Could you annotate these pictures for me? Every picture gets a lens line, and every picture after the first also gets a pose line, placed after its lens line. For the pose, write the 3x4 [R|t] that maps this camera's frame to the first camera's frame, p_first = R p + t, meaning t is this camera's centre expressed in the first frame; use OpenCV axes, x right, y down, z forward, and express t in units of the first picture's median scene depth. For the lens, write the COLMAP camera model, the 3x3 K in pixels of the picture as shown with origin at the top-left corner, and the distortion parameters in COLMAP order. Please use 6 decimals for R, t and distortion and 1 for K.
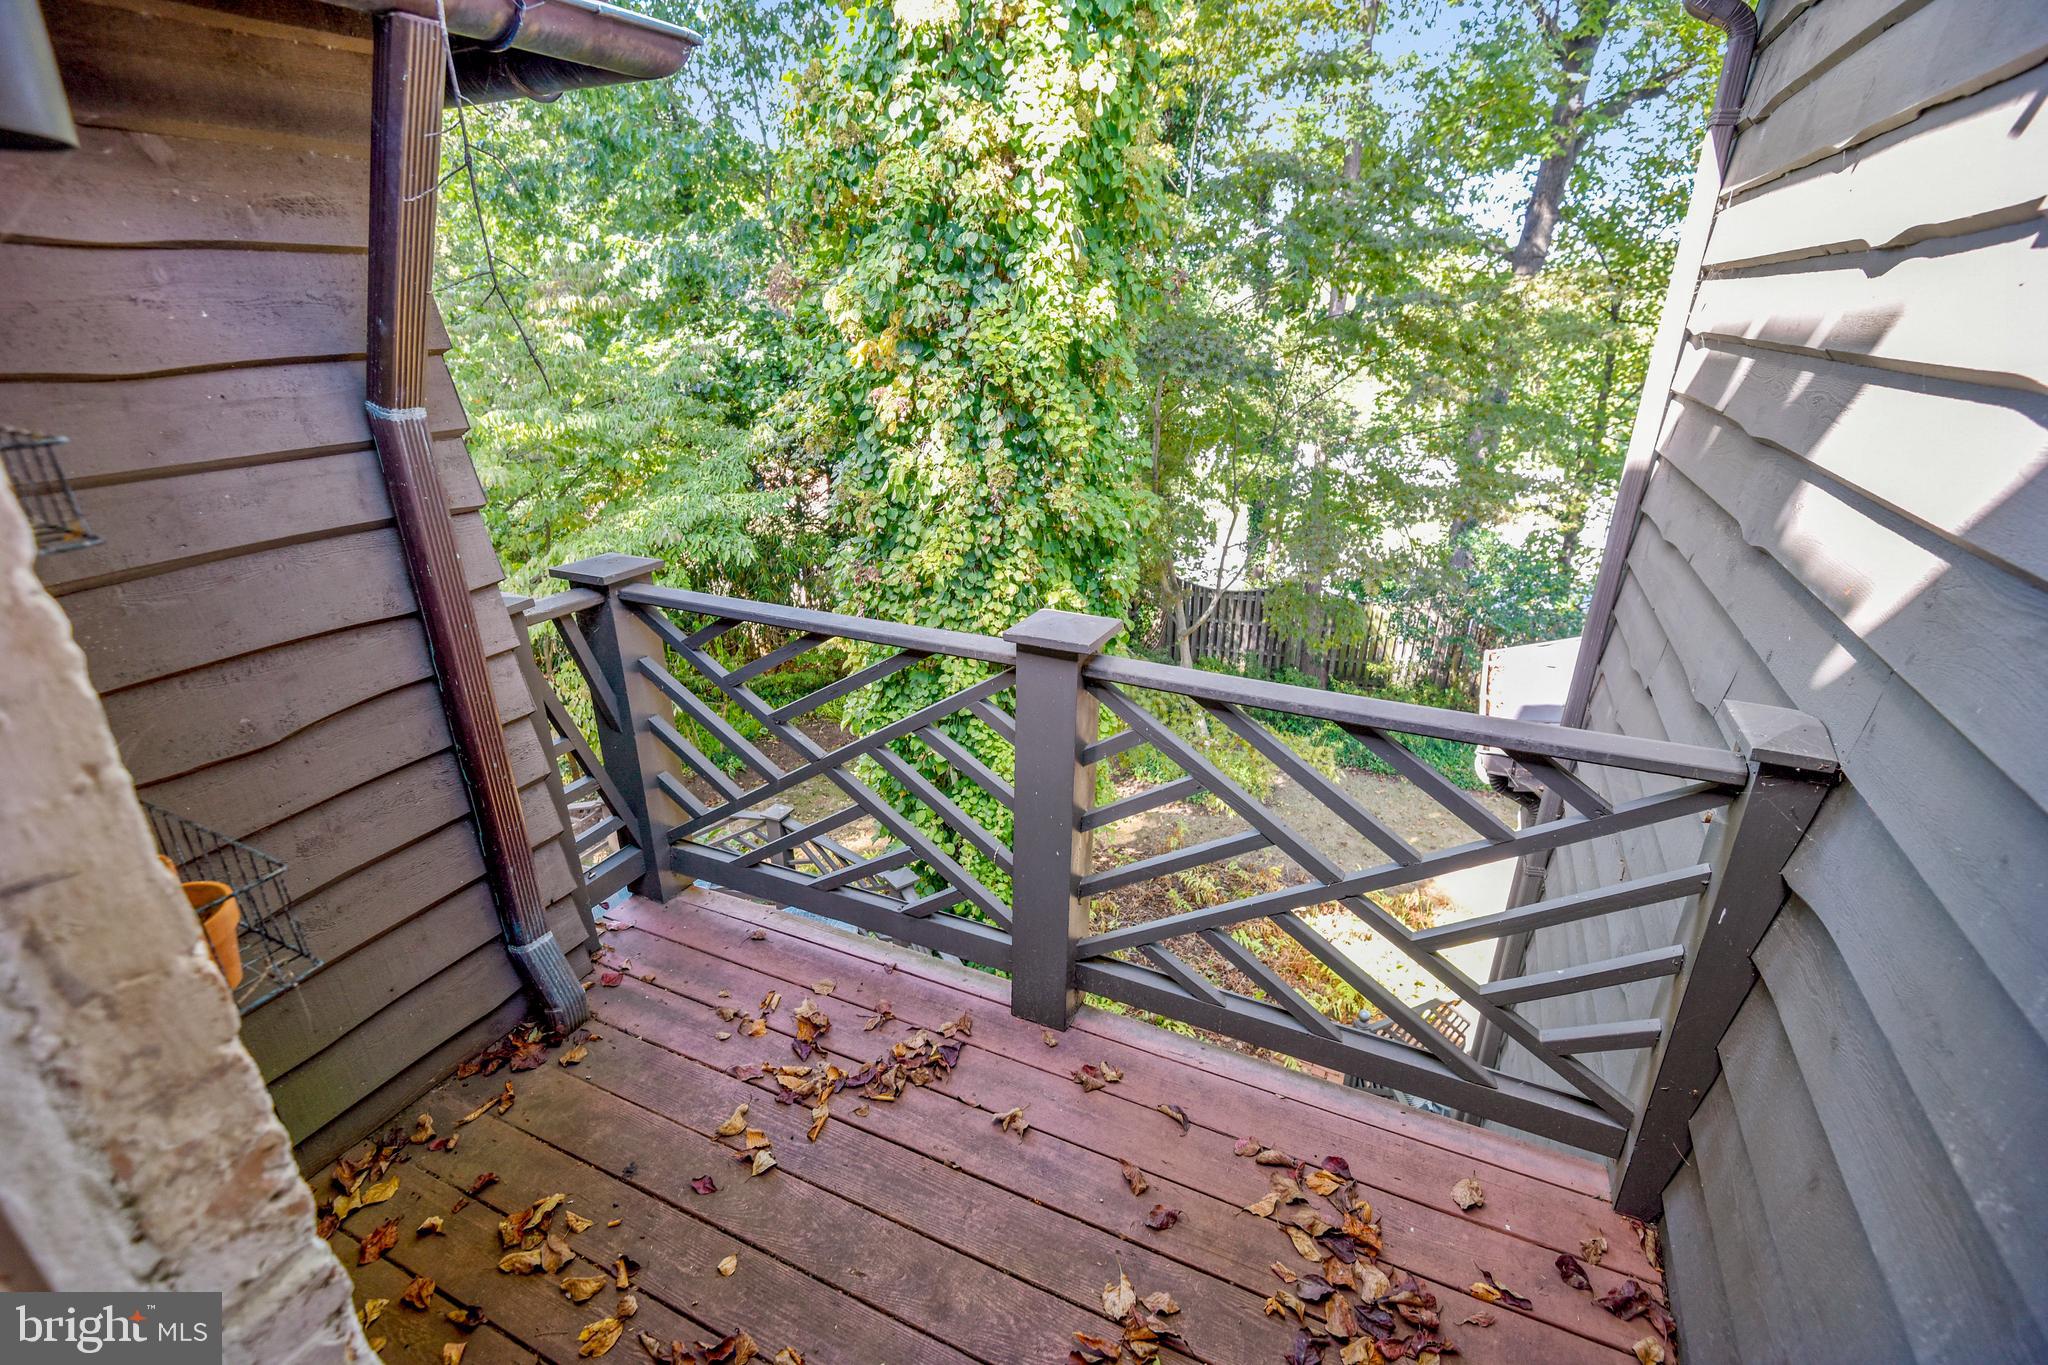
lens RADIAL K [[917.4, 0, 1024.0], [0, 917.4, 682.5], [0, 0, 1]] dist [0.019279, -0.016017]
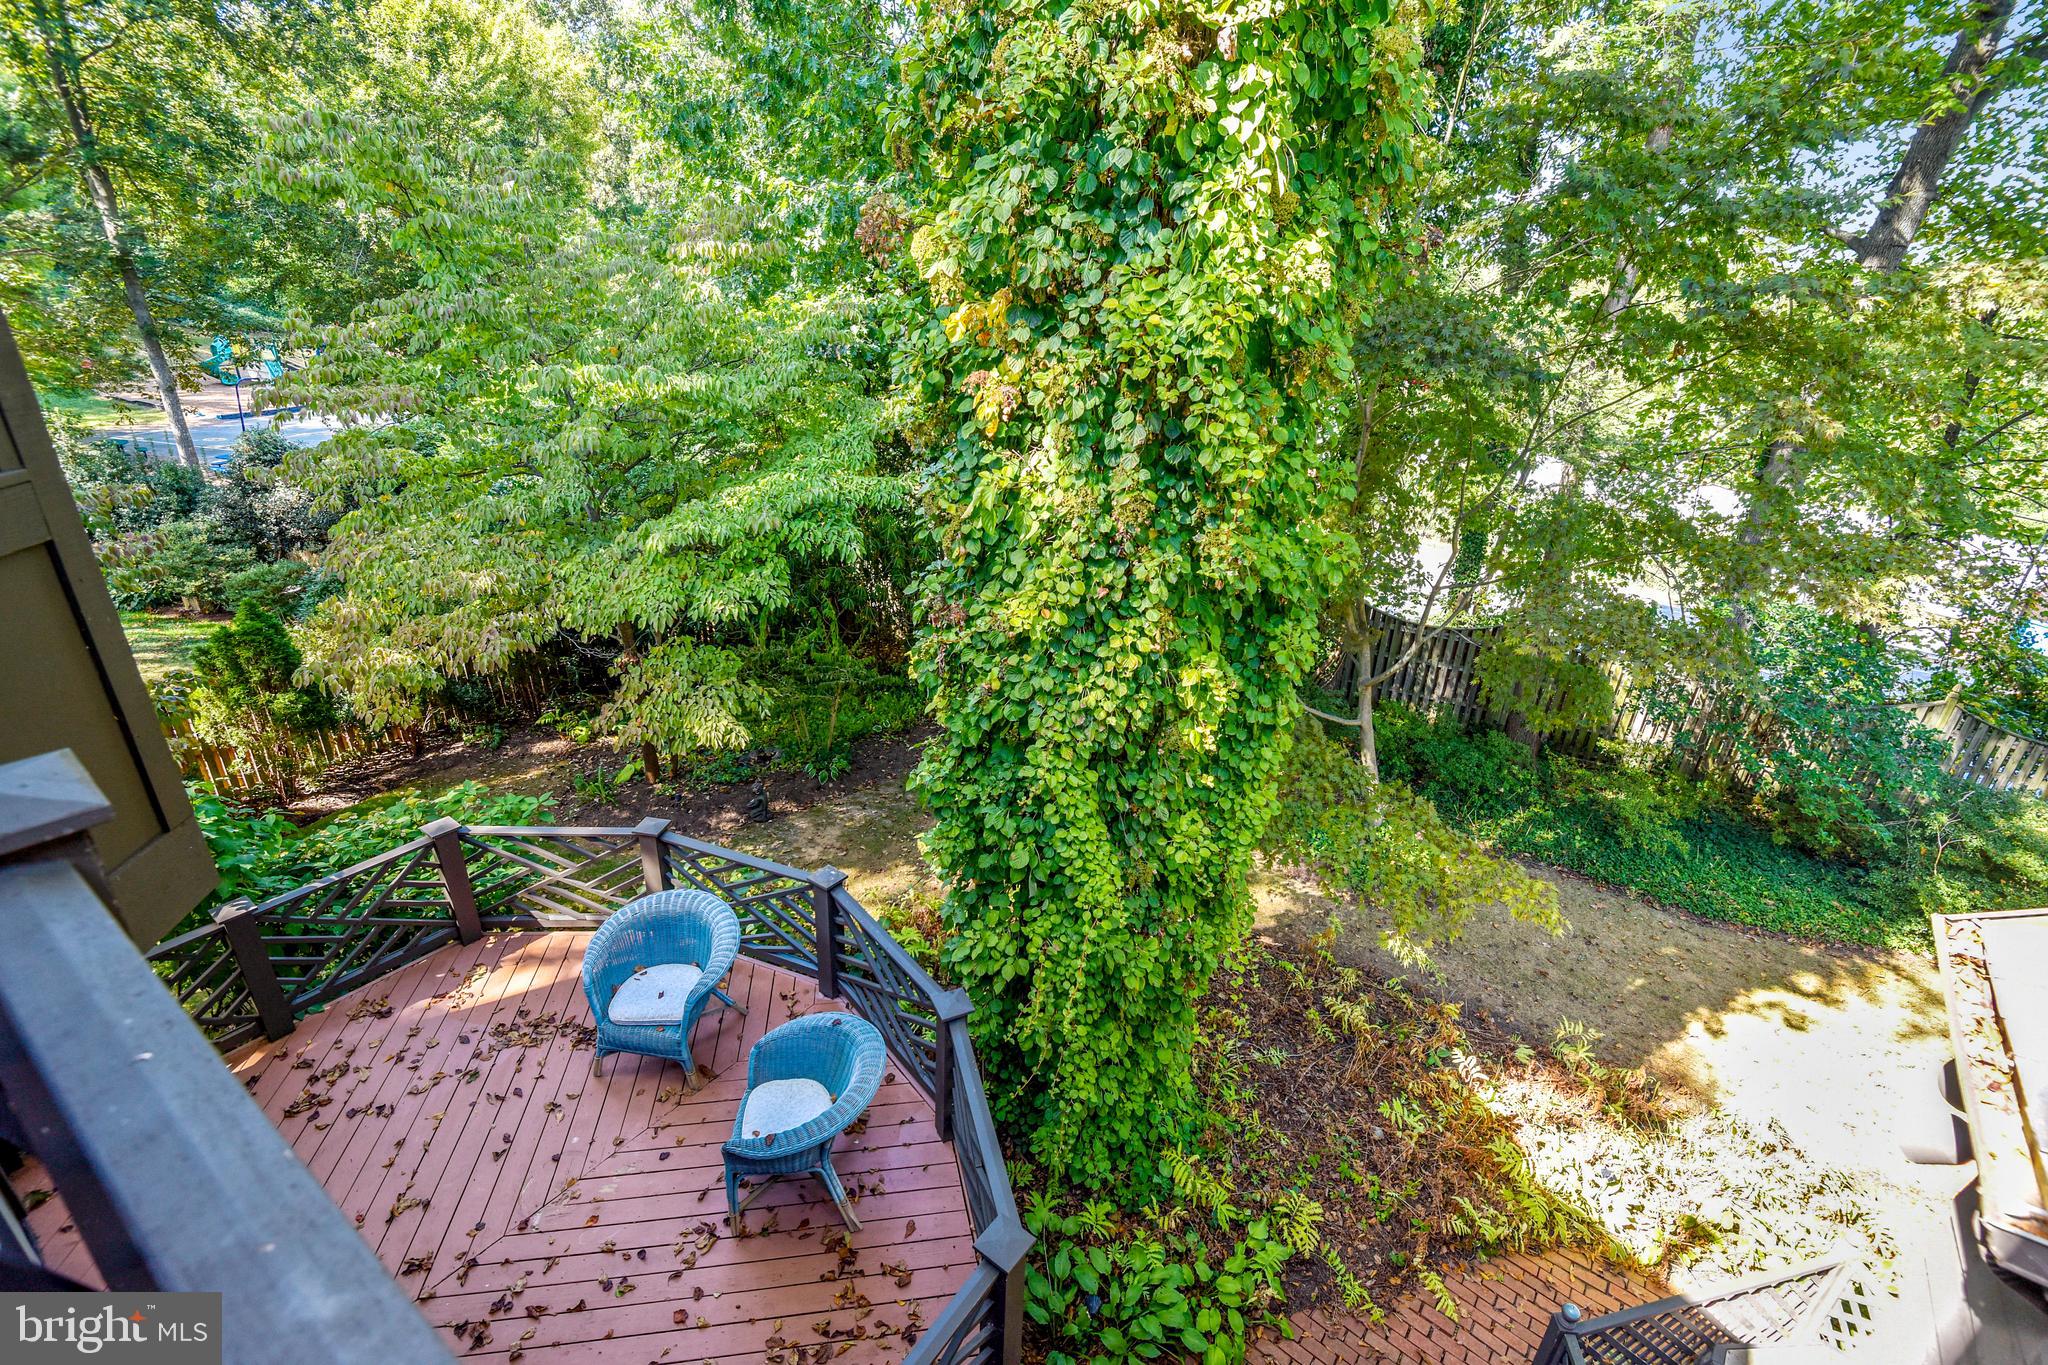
lens RADIAL K [[917.4, 0, 1024.0], [0, 917.4, 682.5], [0, 0, 1]] dist [0.019279, -0.016017]
pose [[0.978000, 0.119678, -0.170860, 0.030276], [-0.114923, 0.992667, 0.037491, -0.108113], [0.174094, -0.017030, 0.984582, 0.289416]]
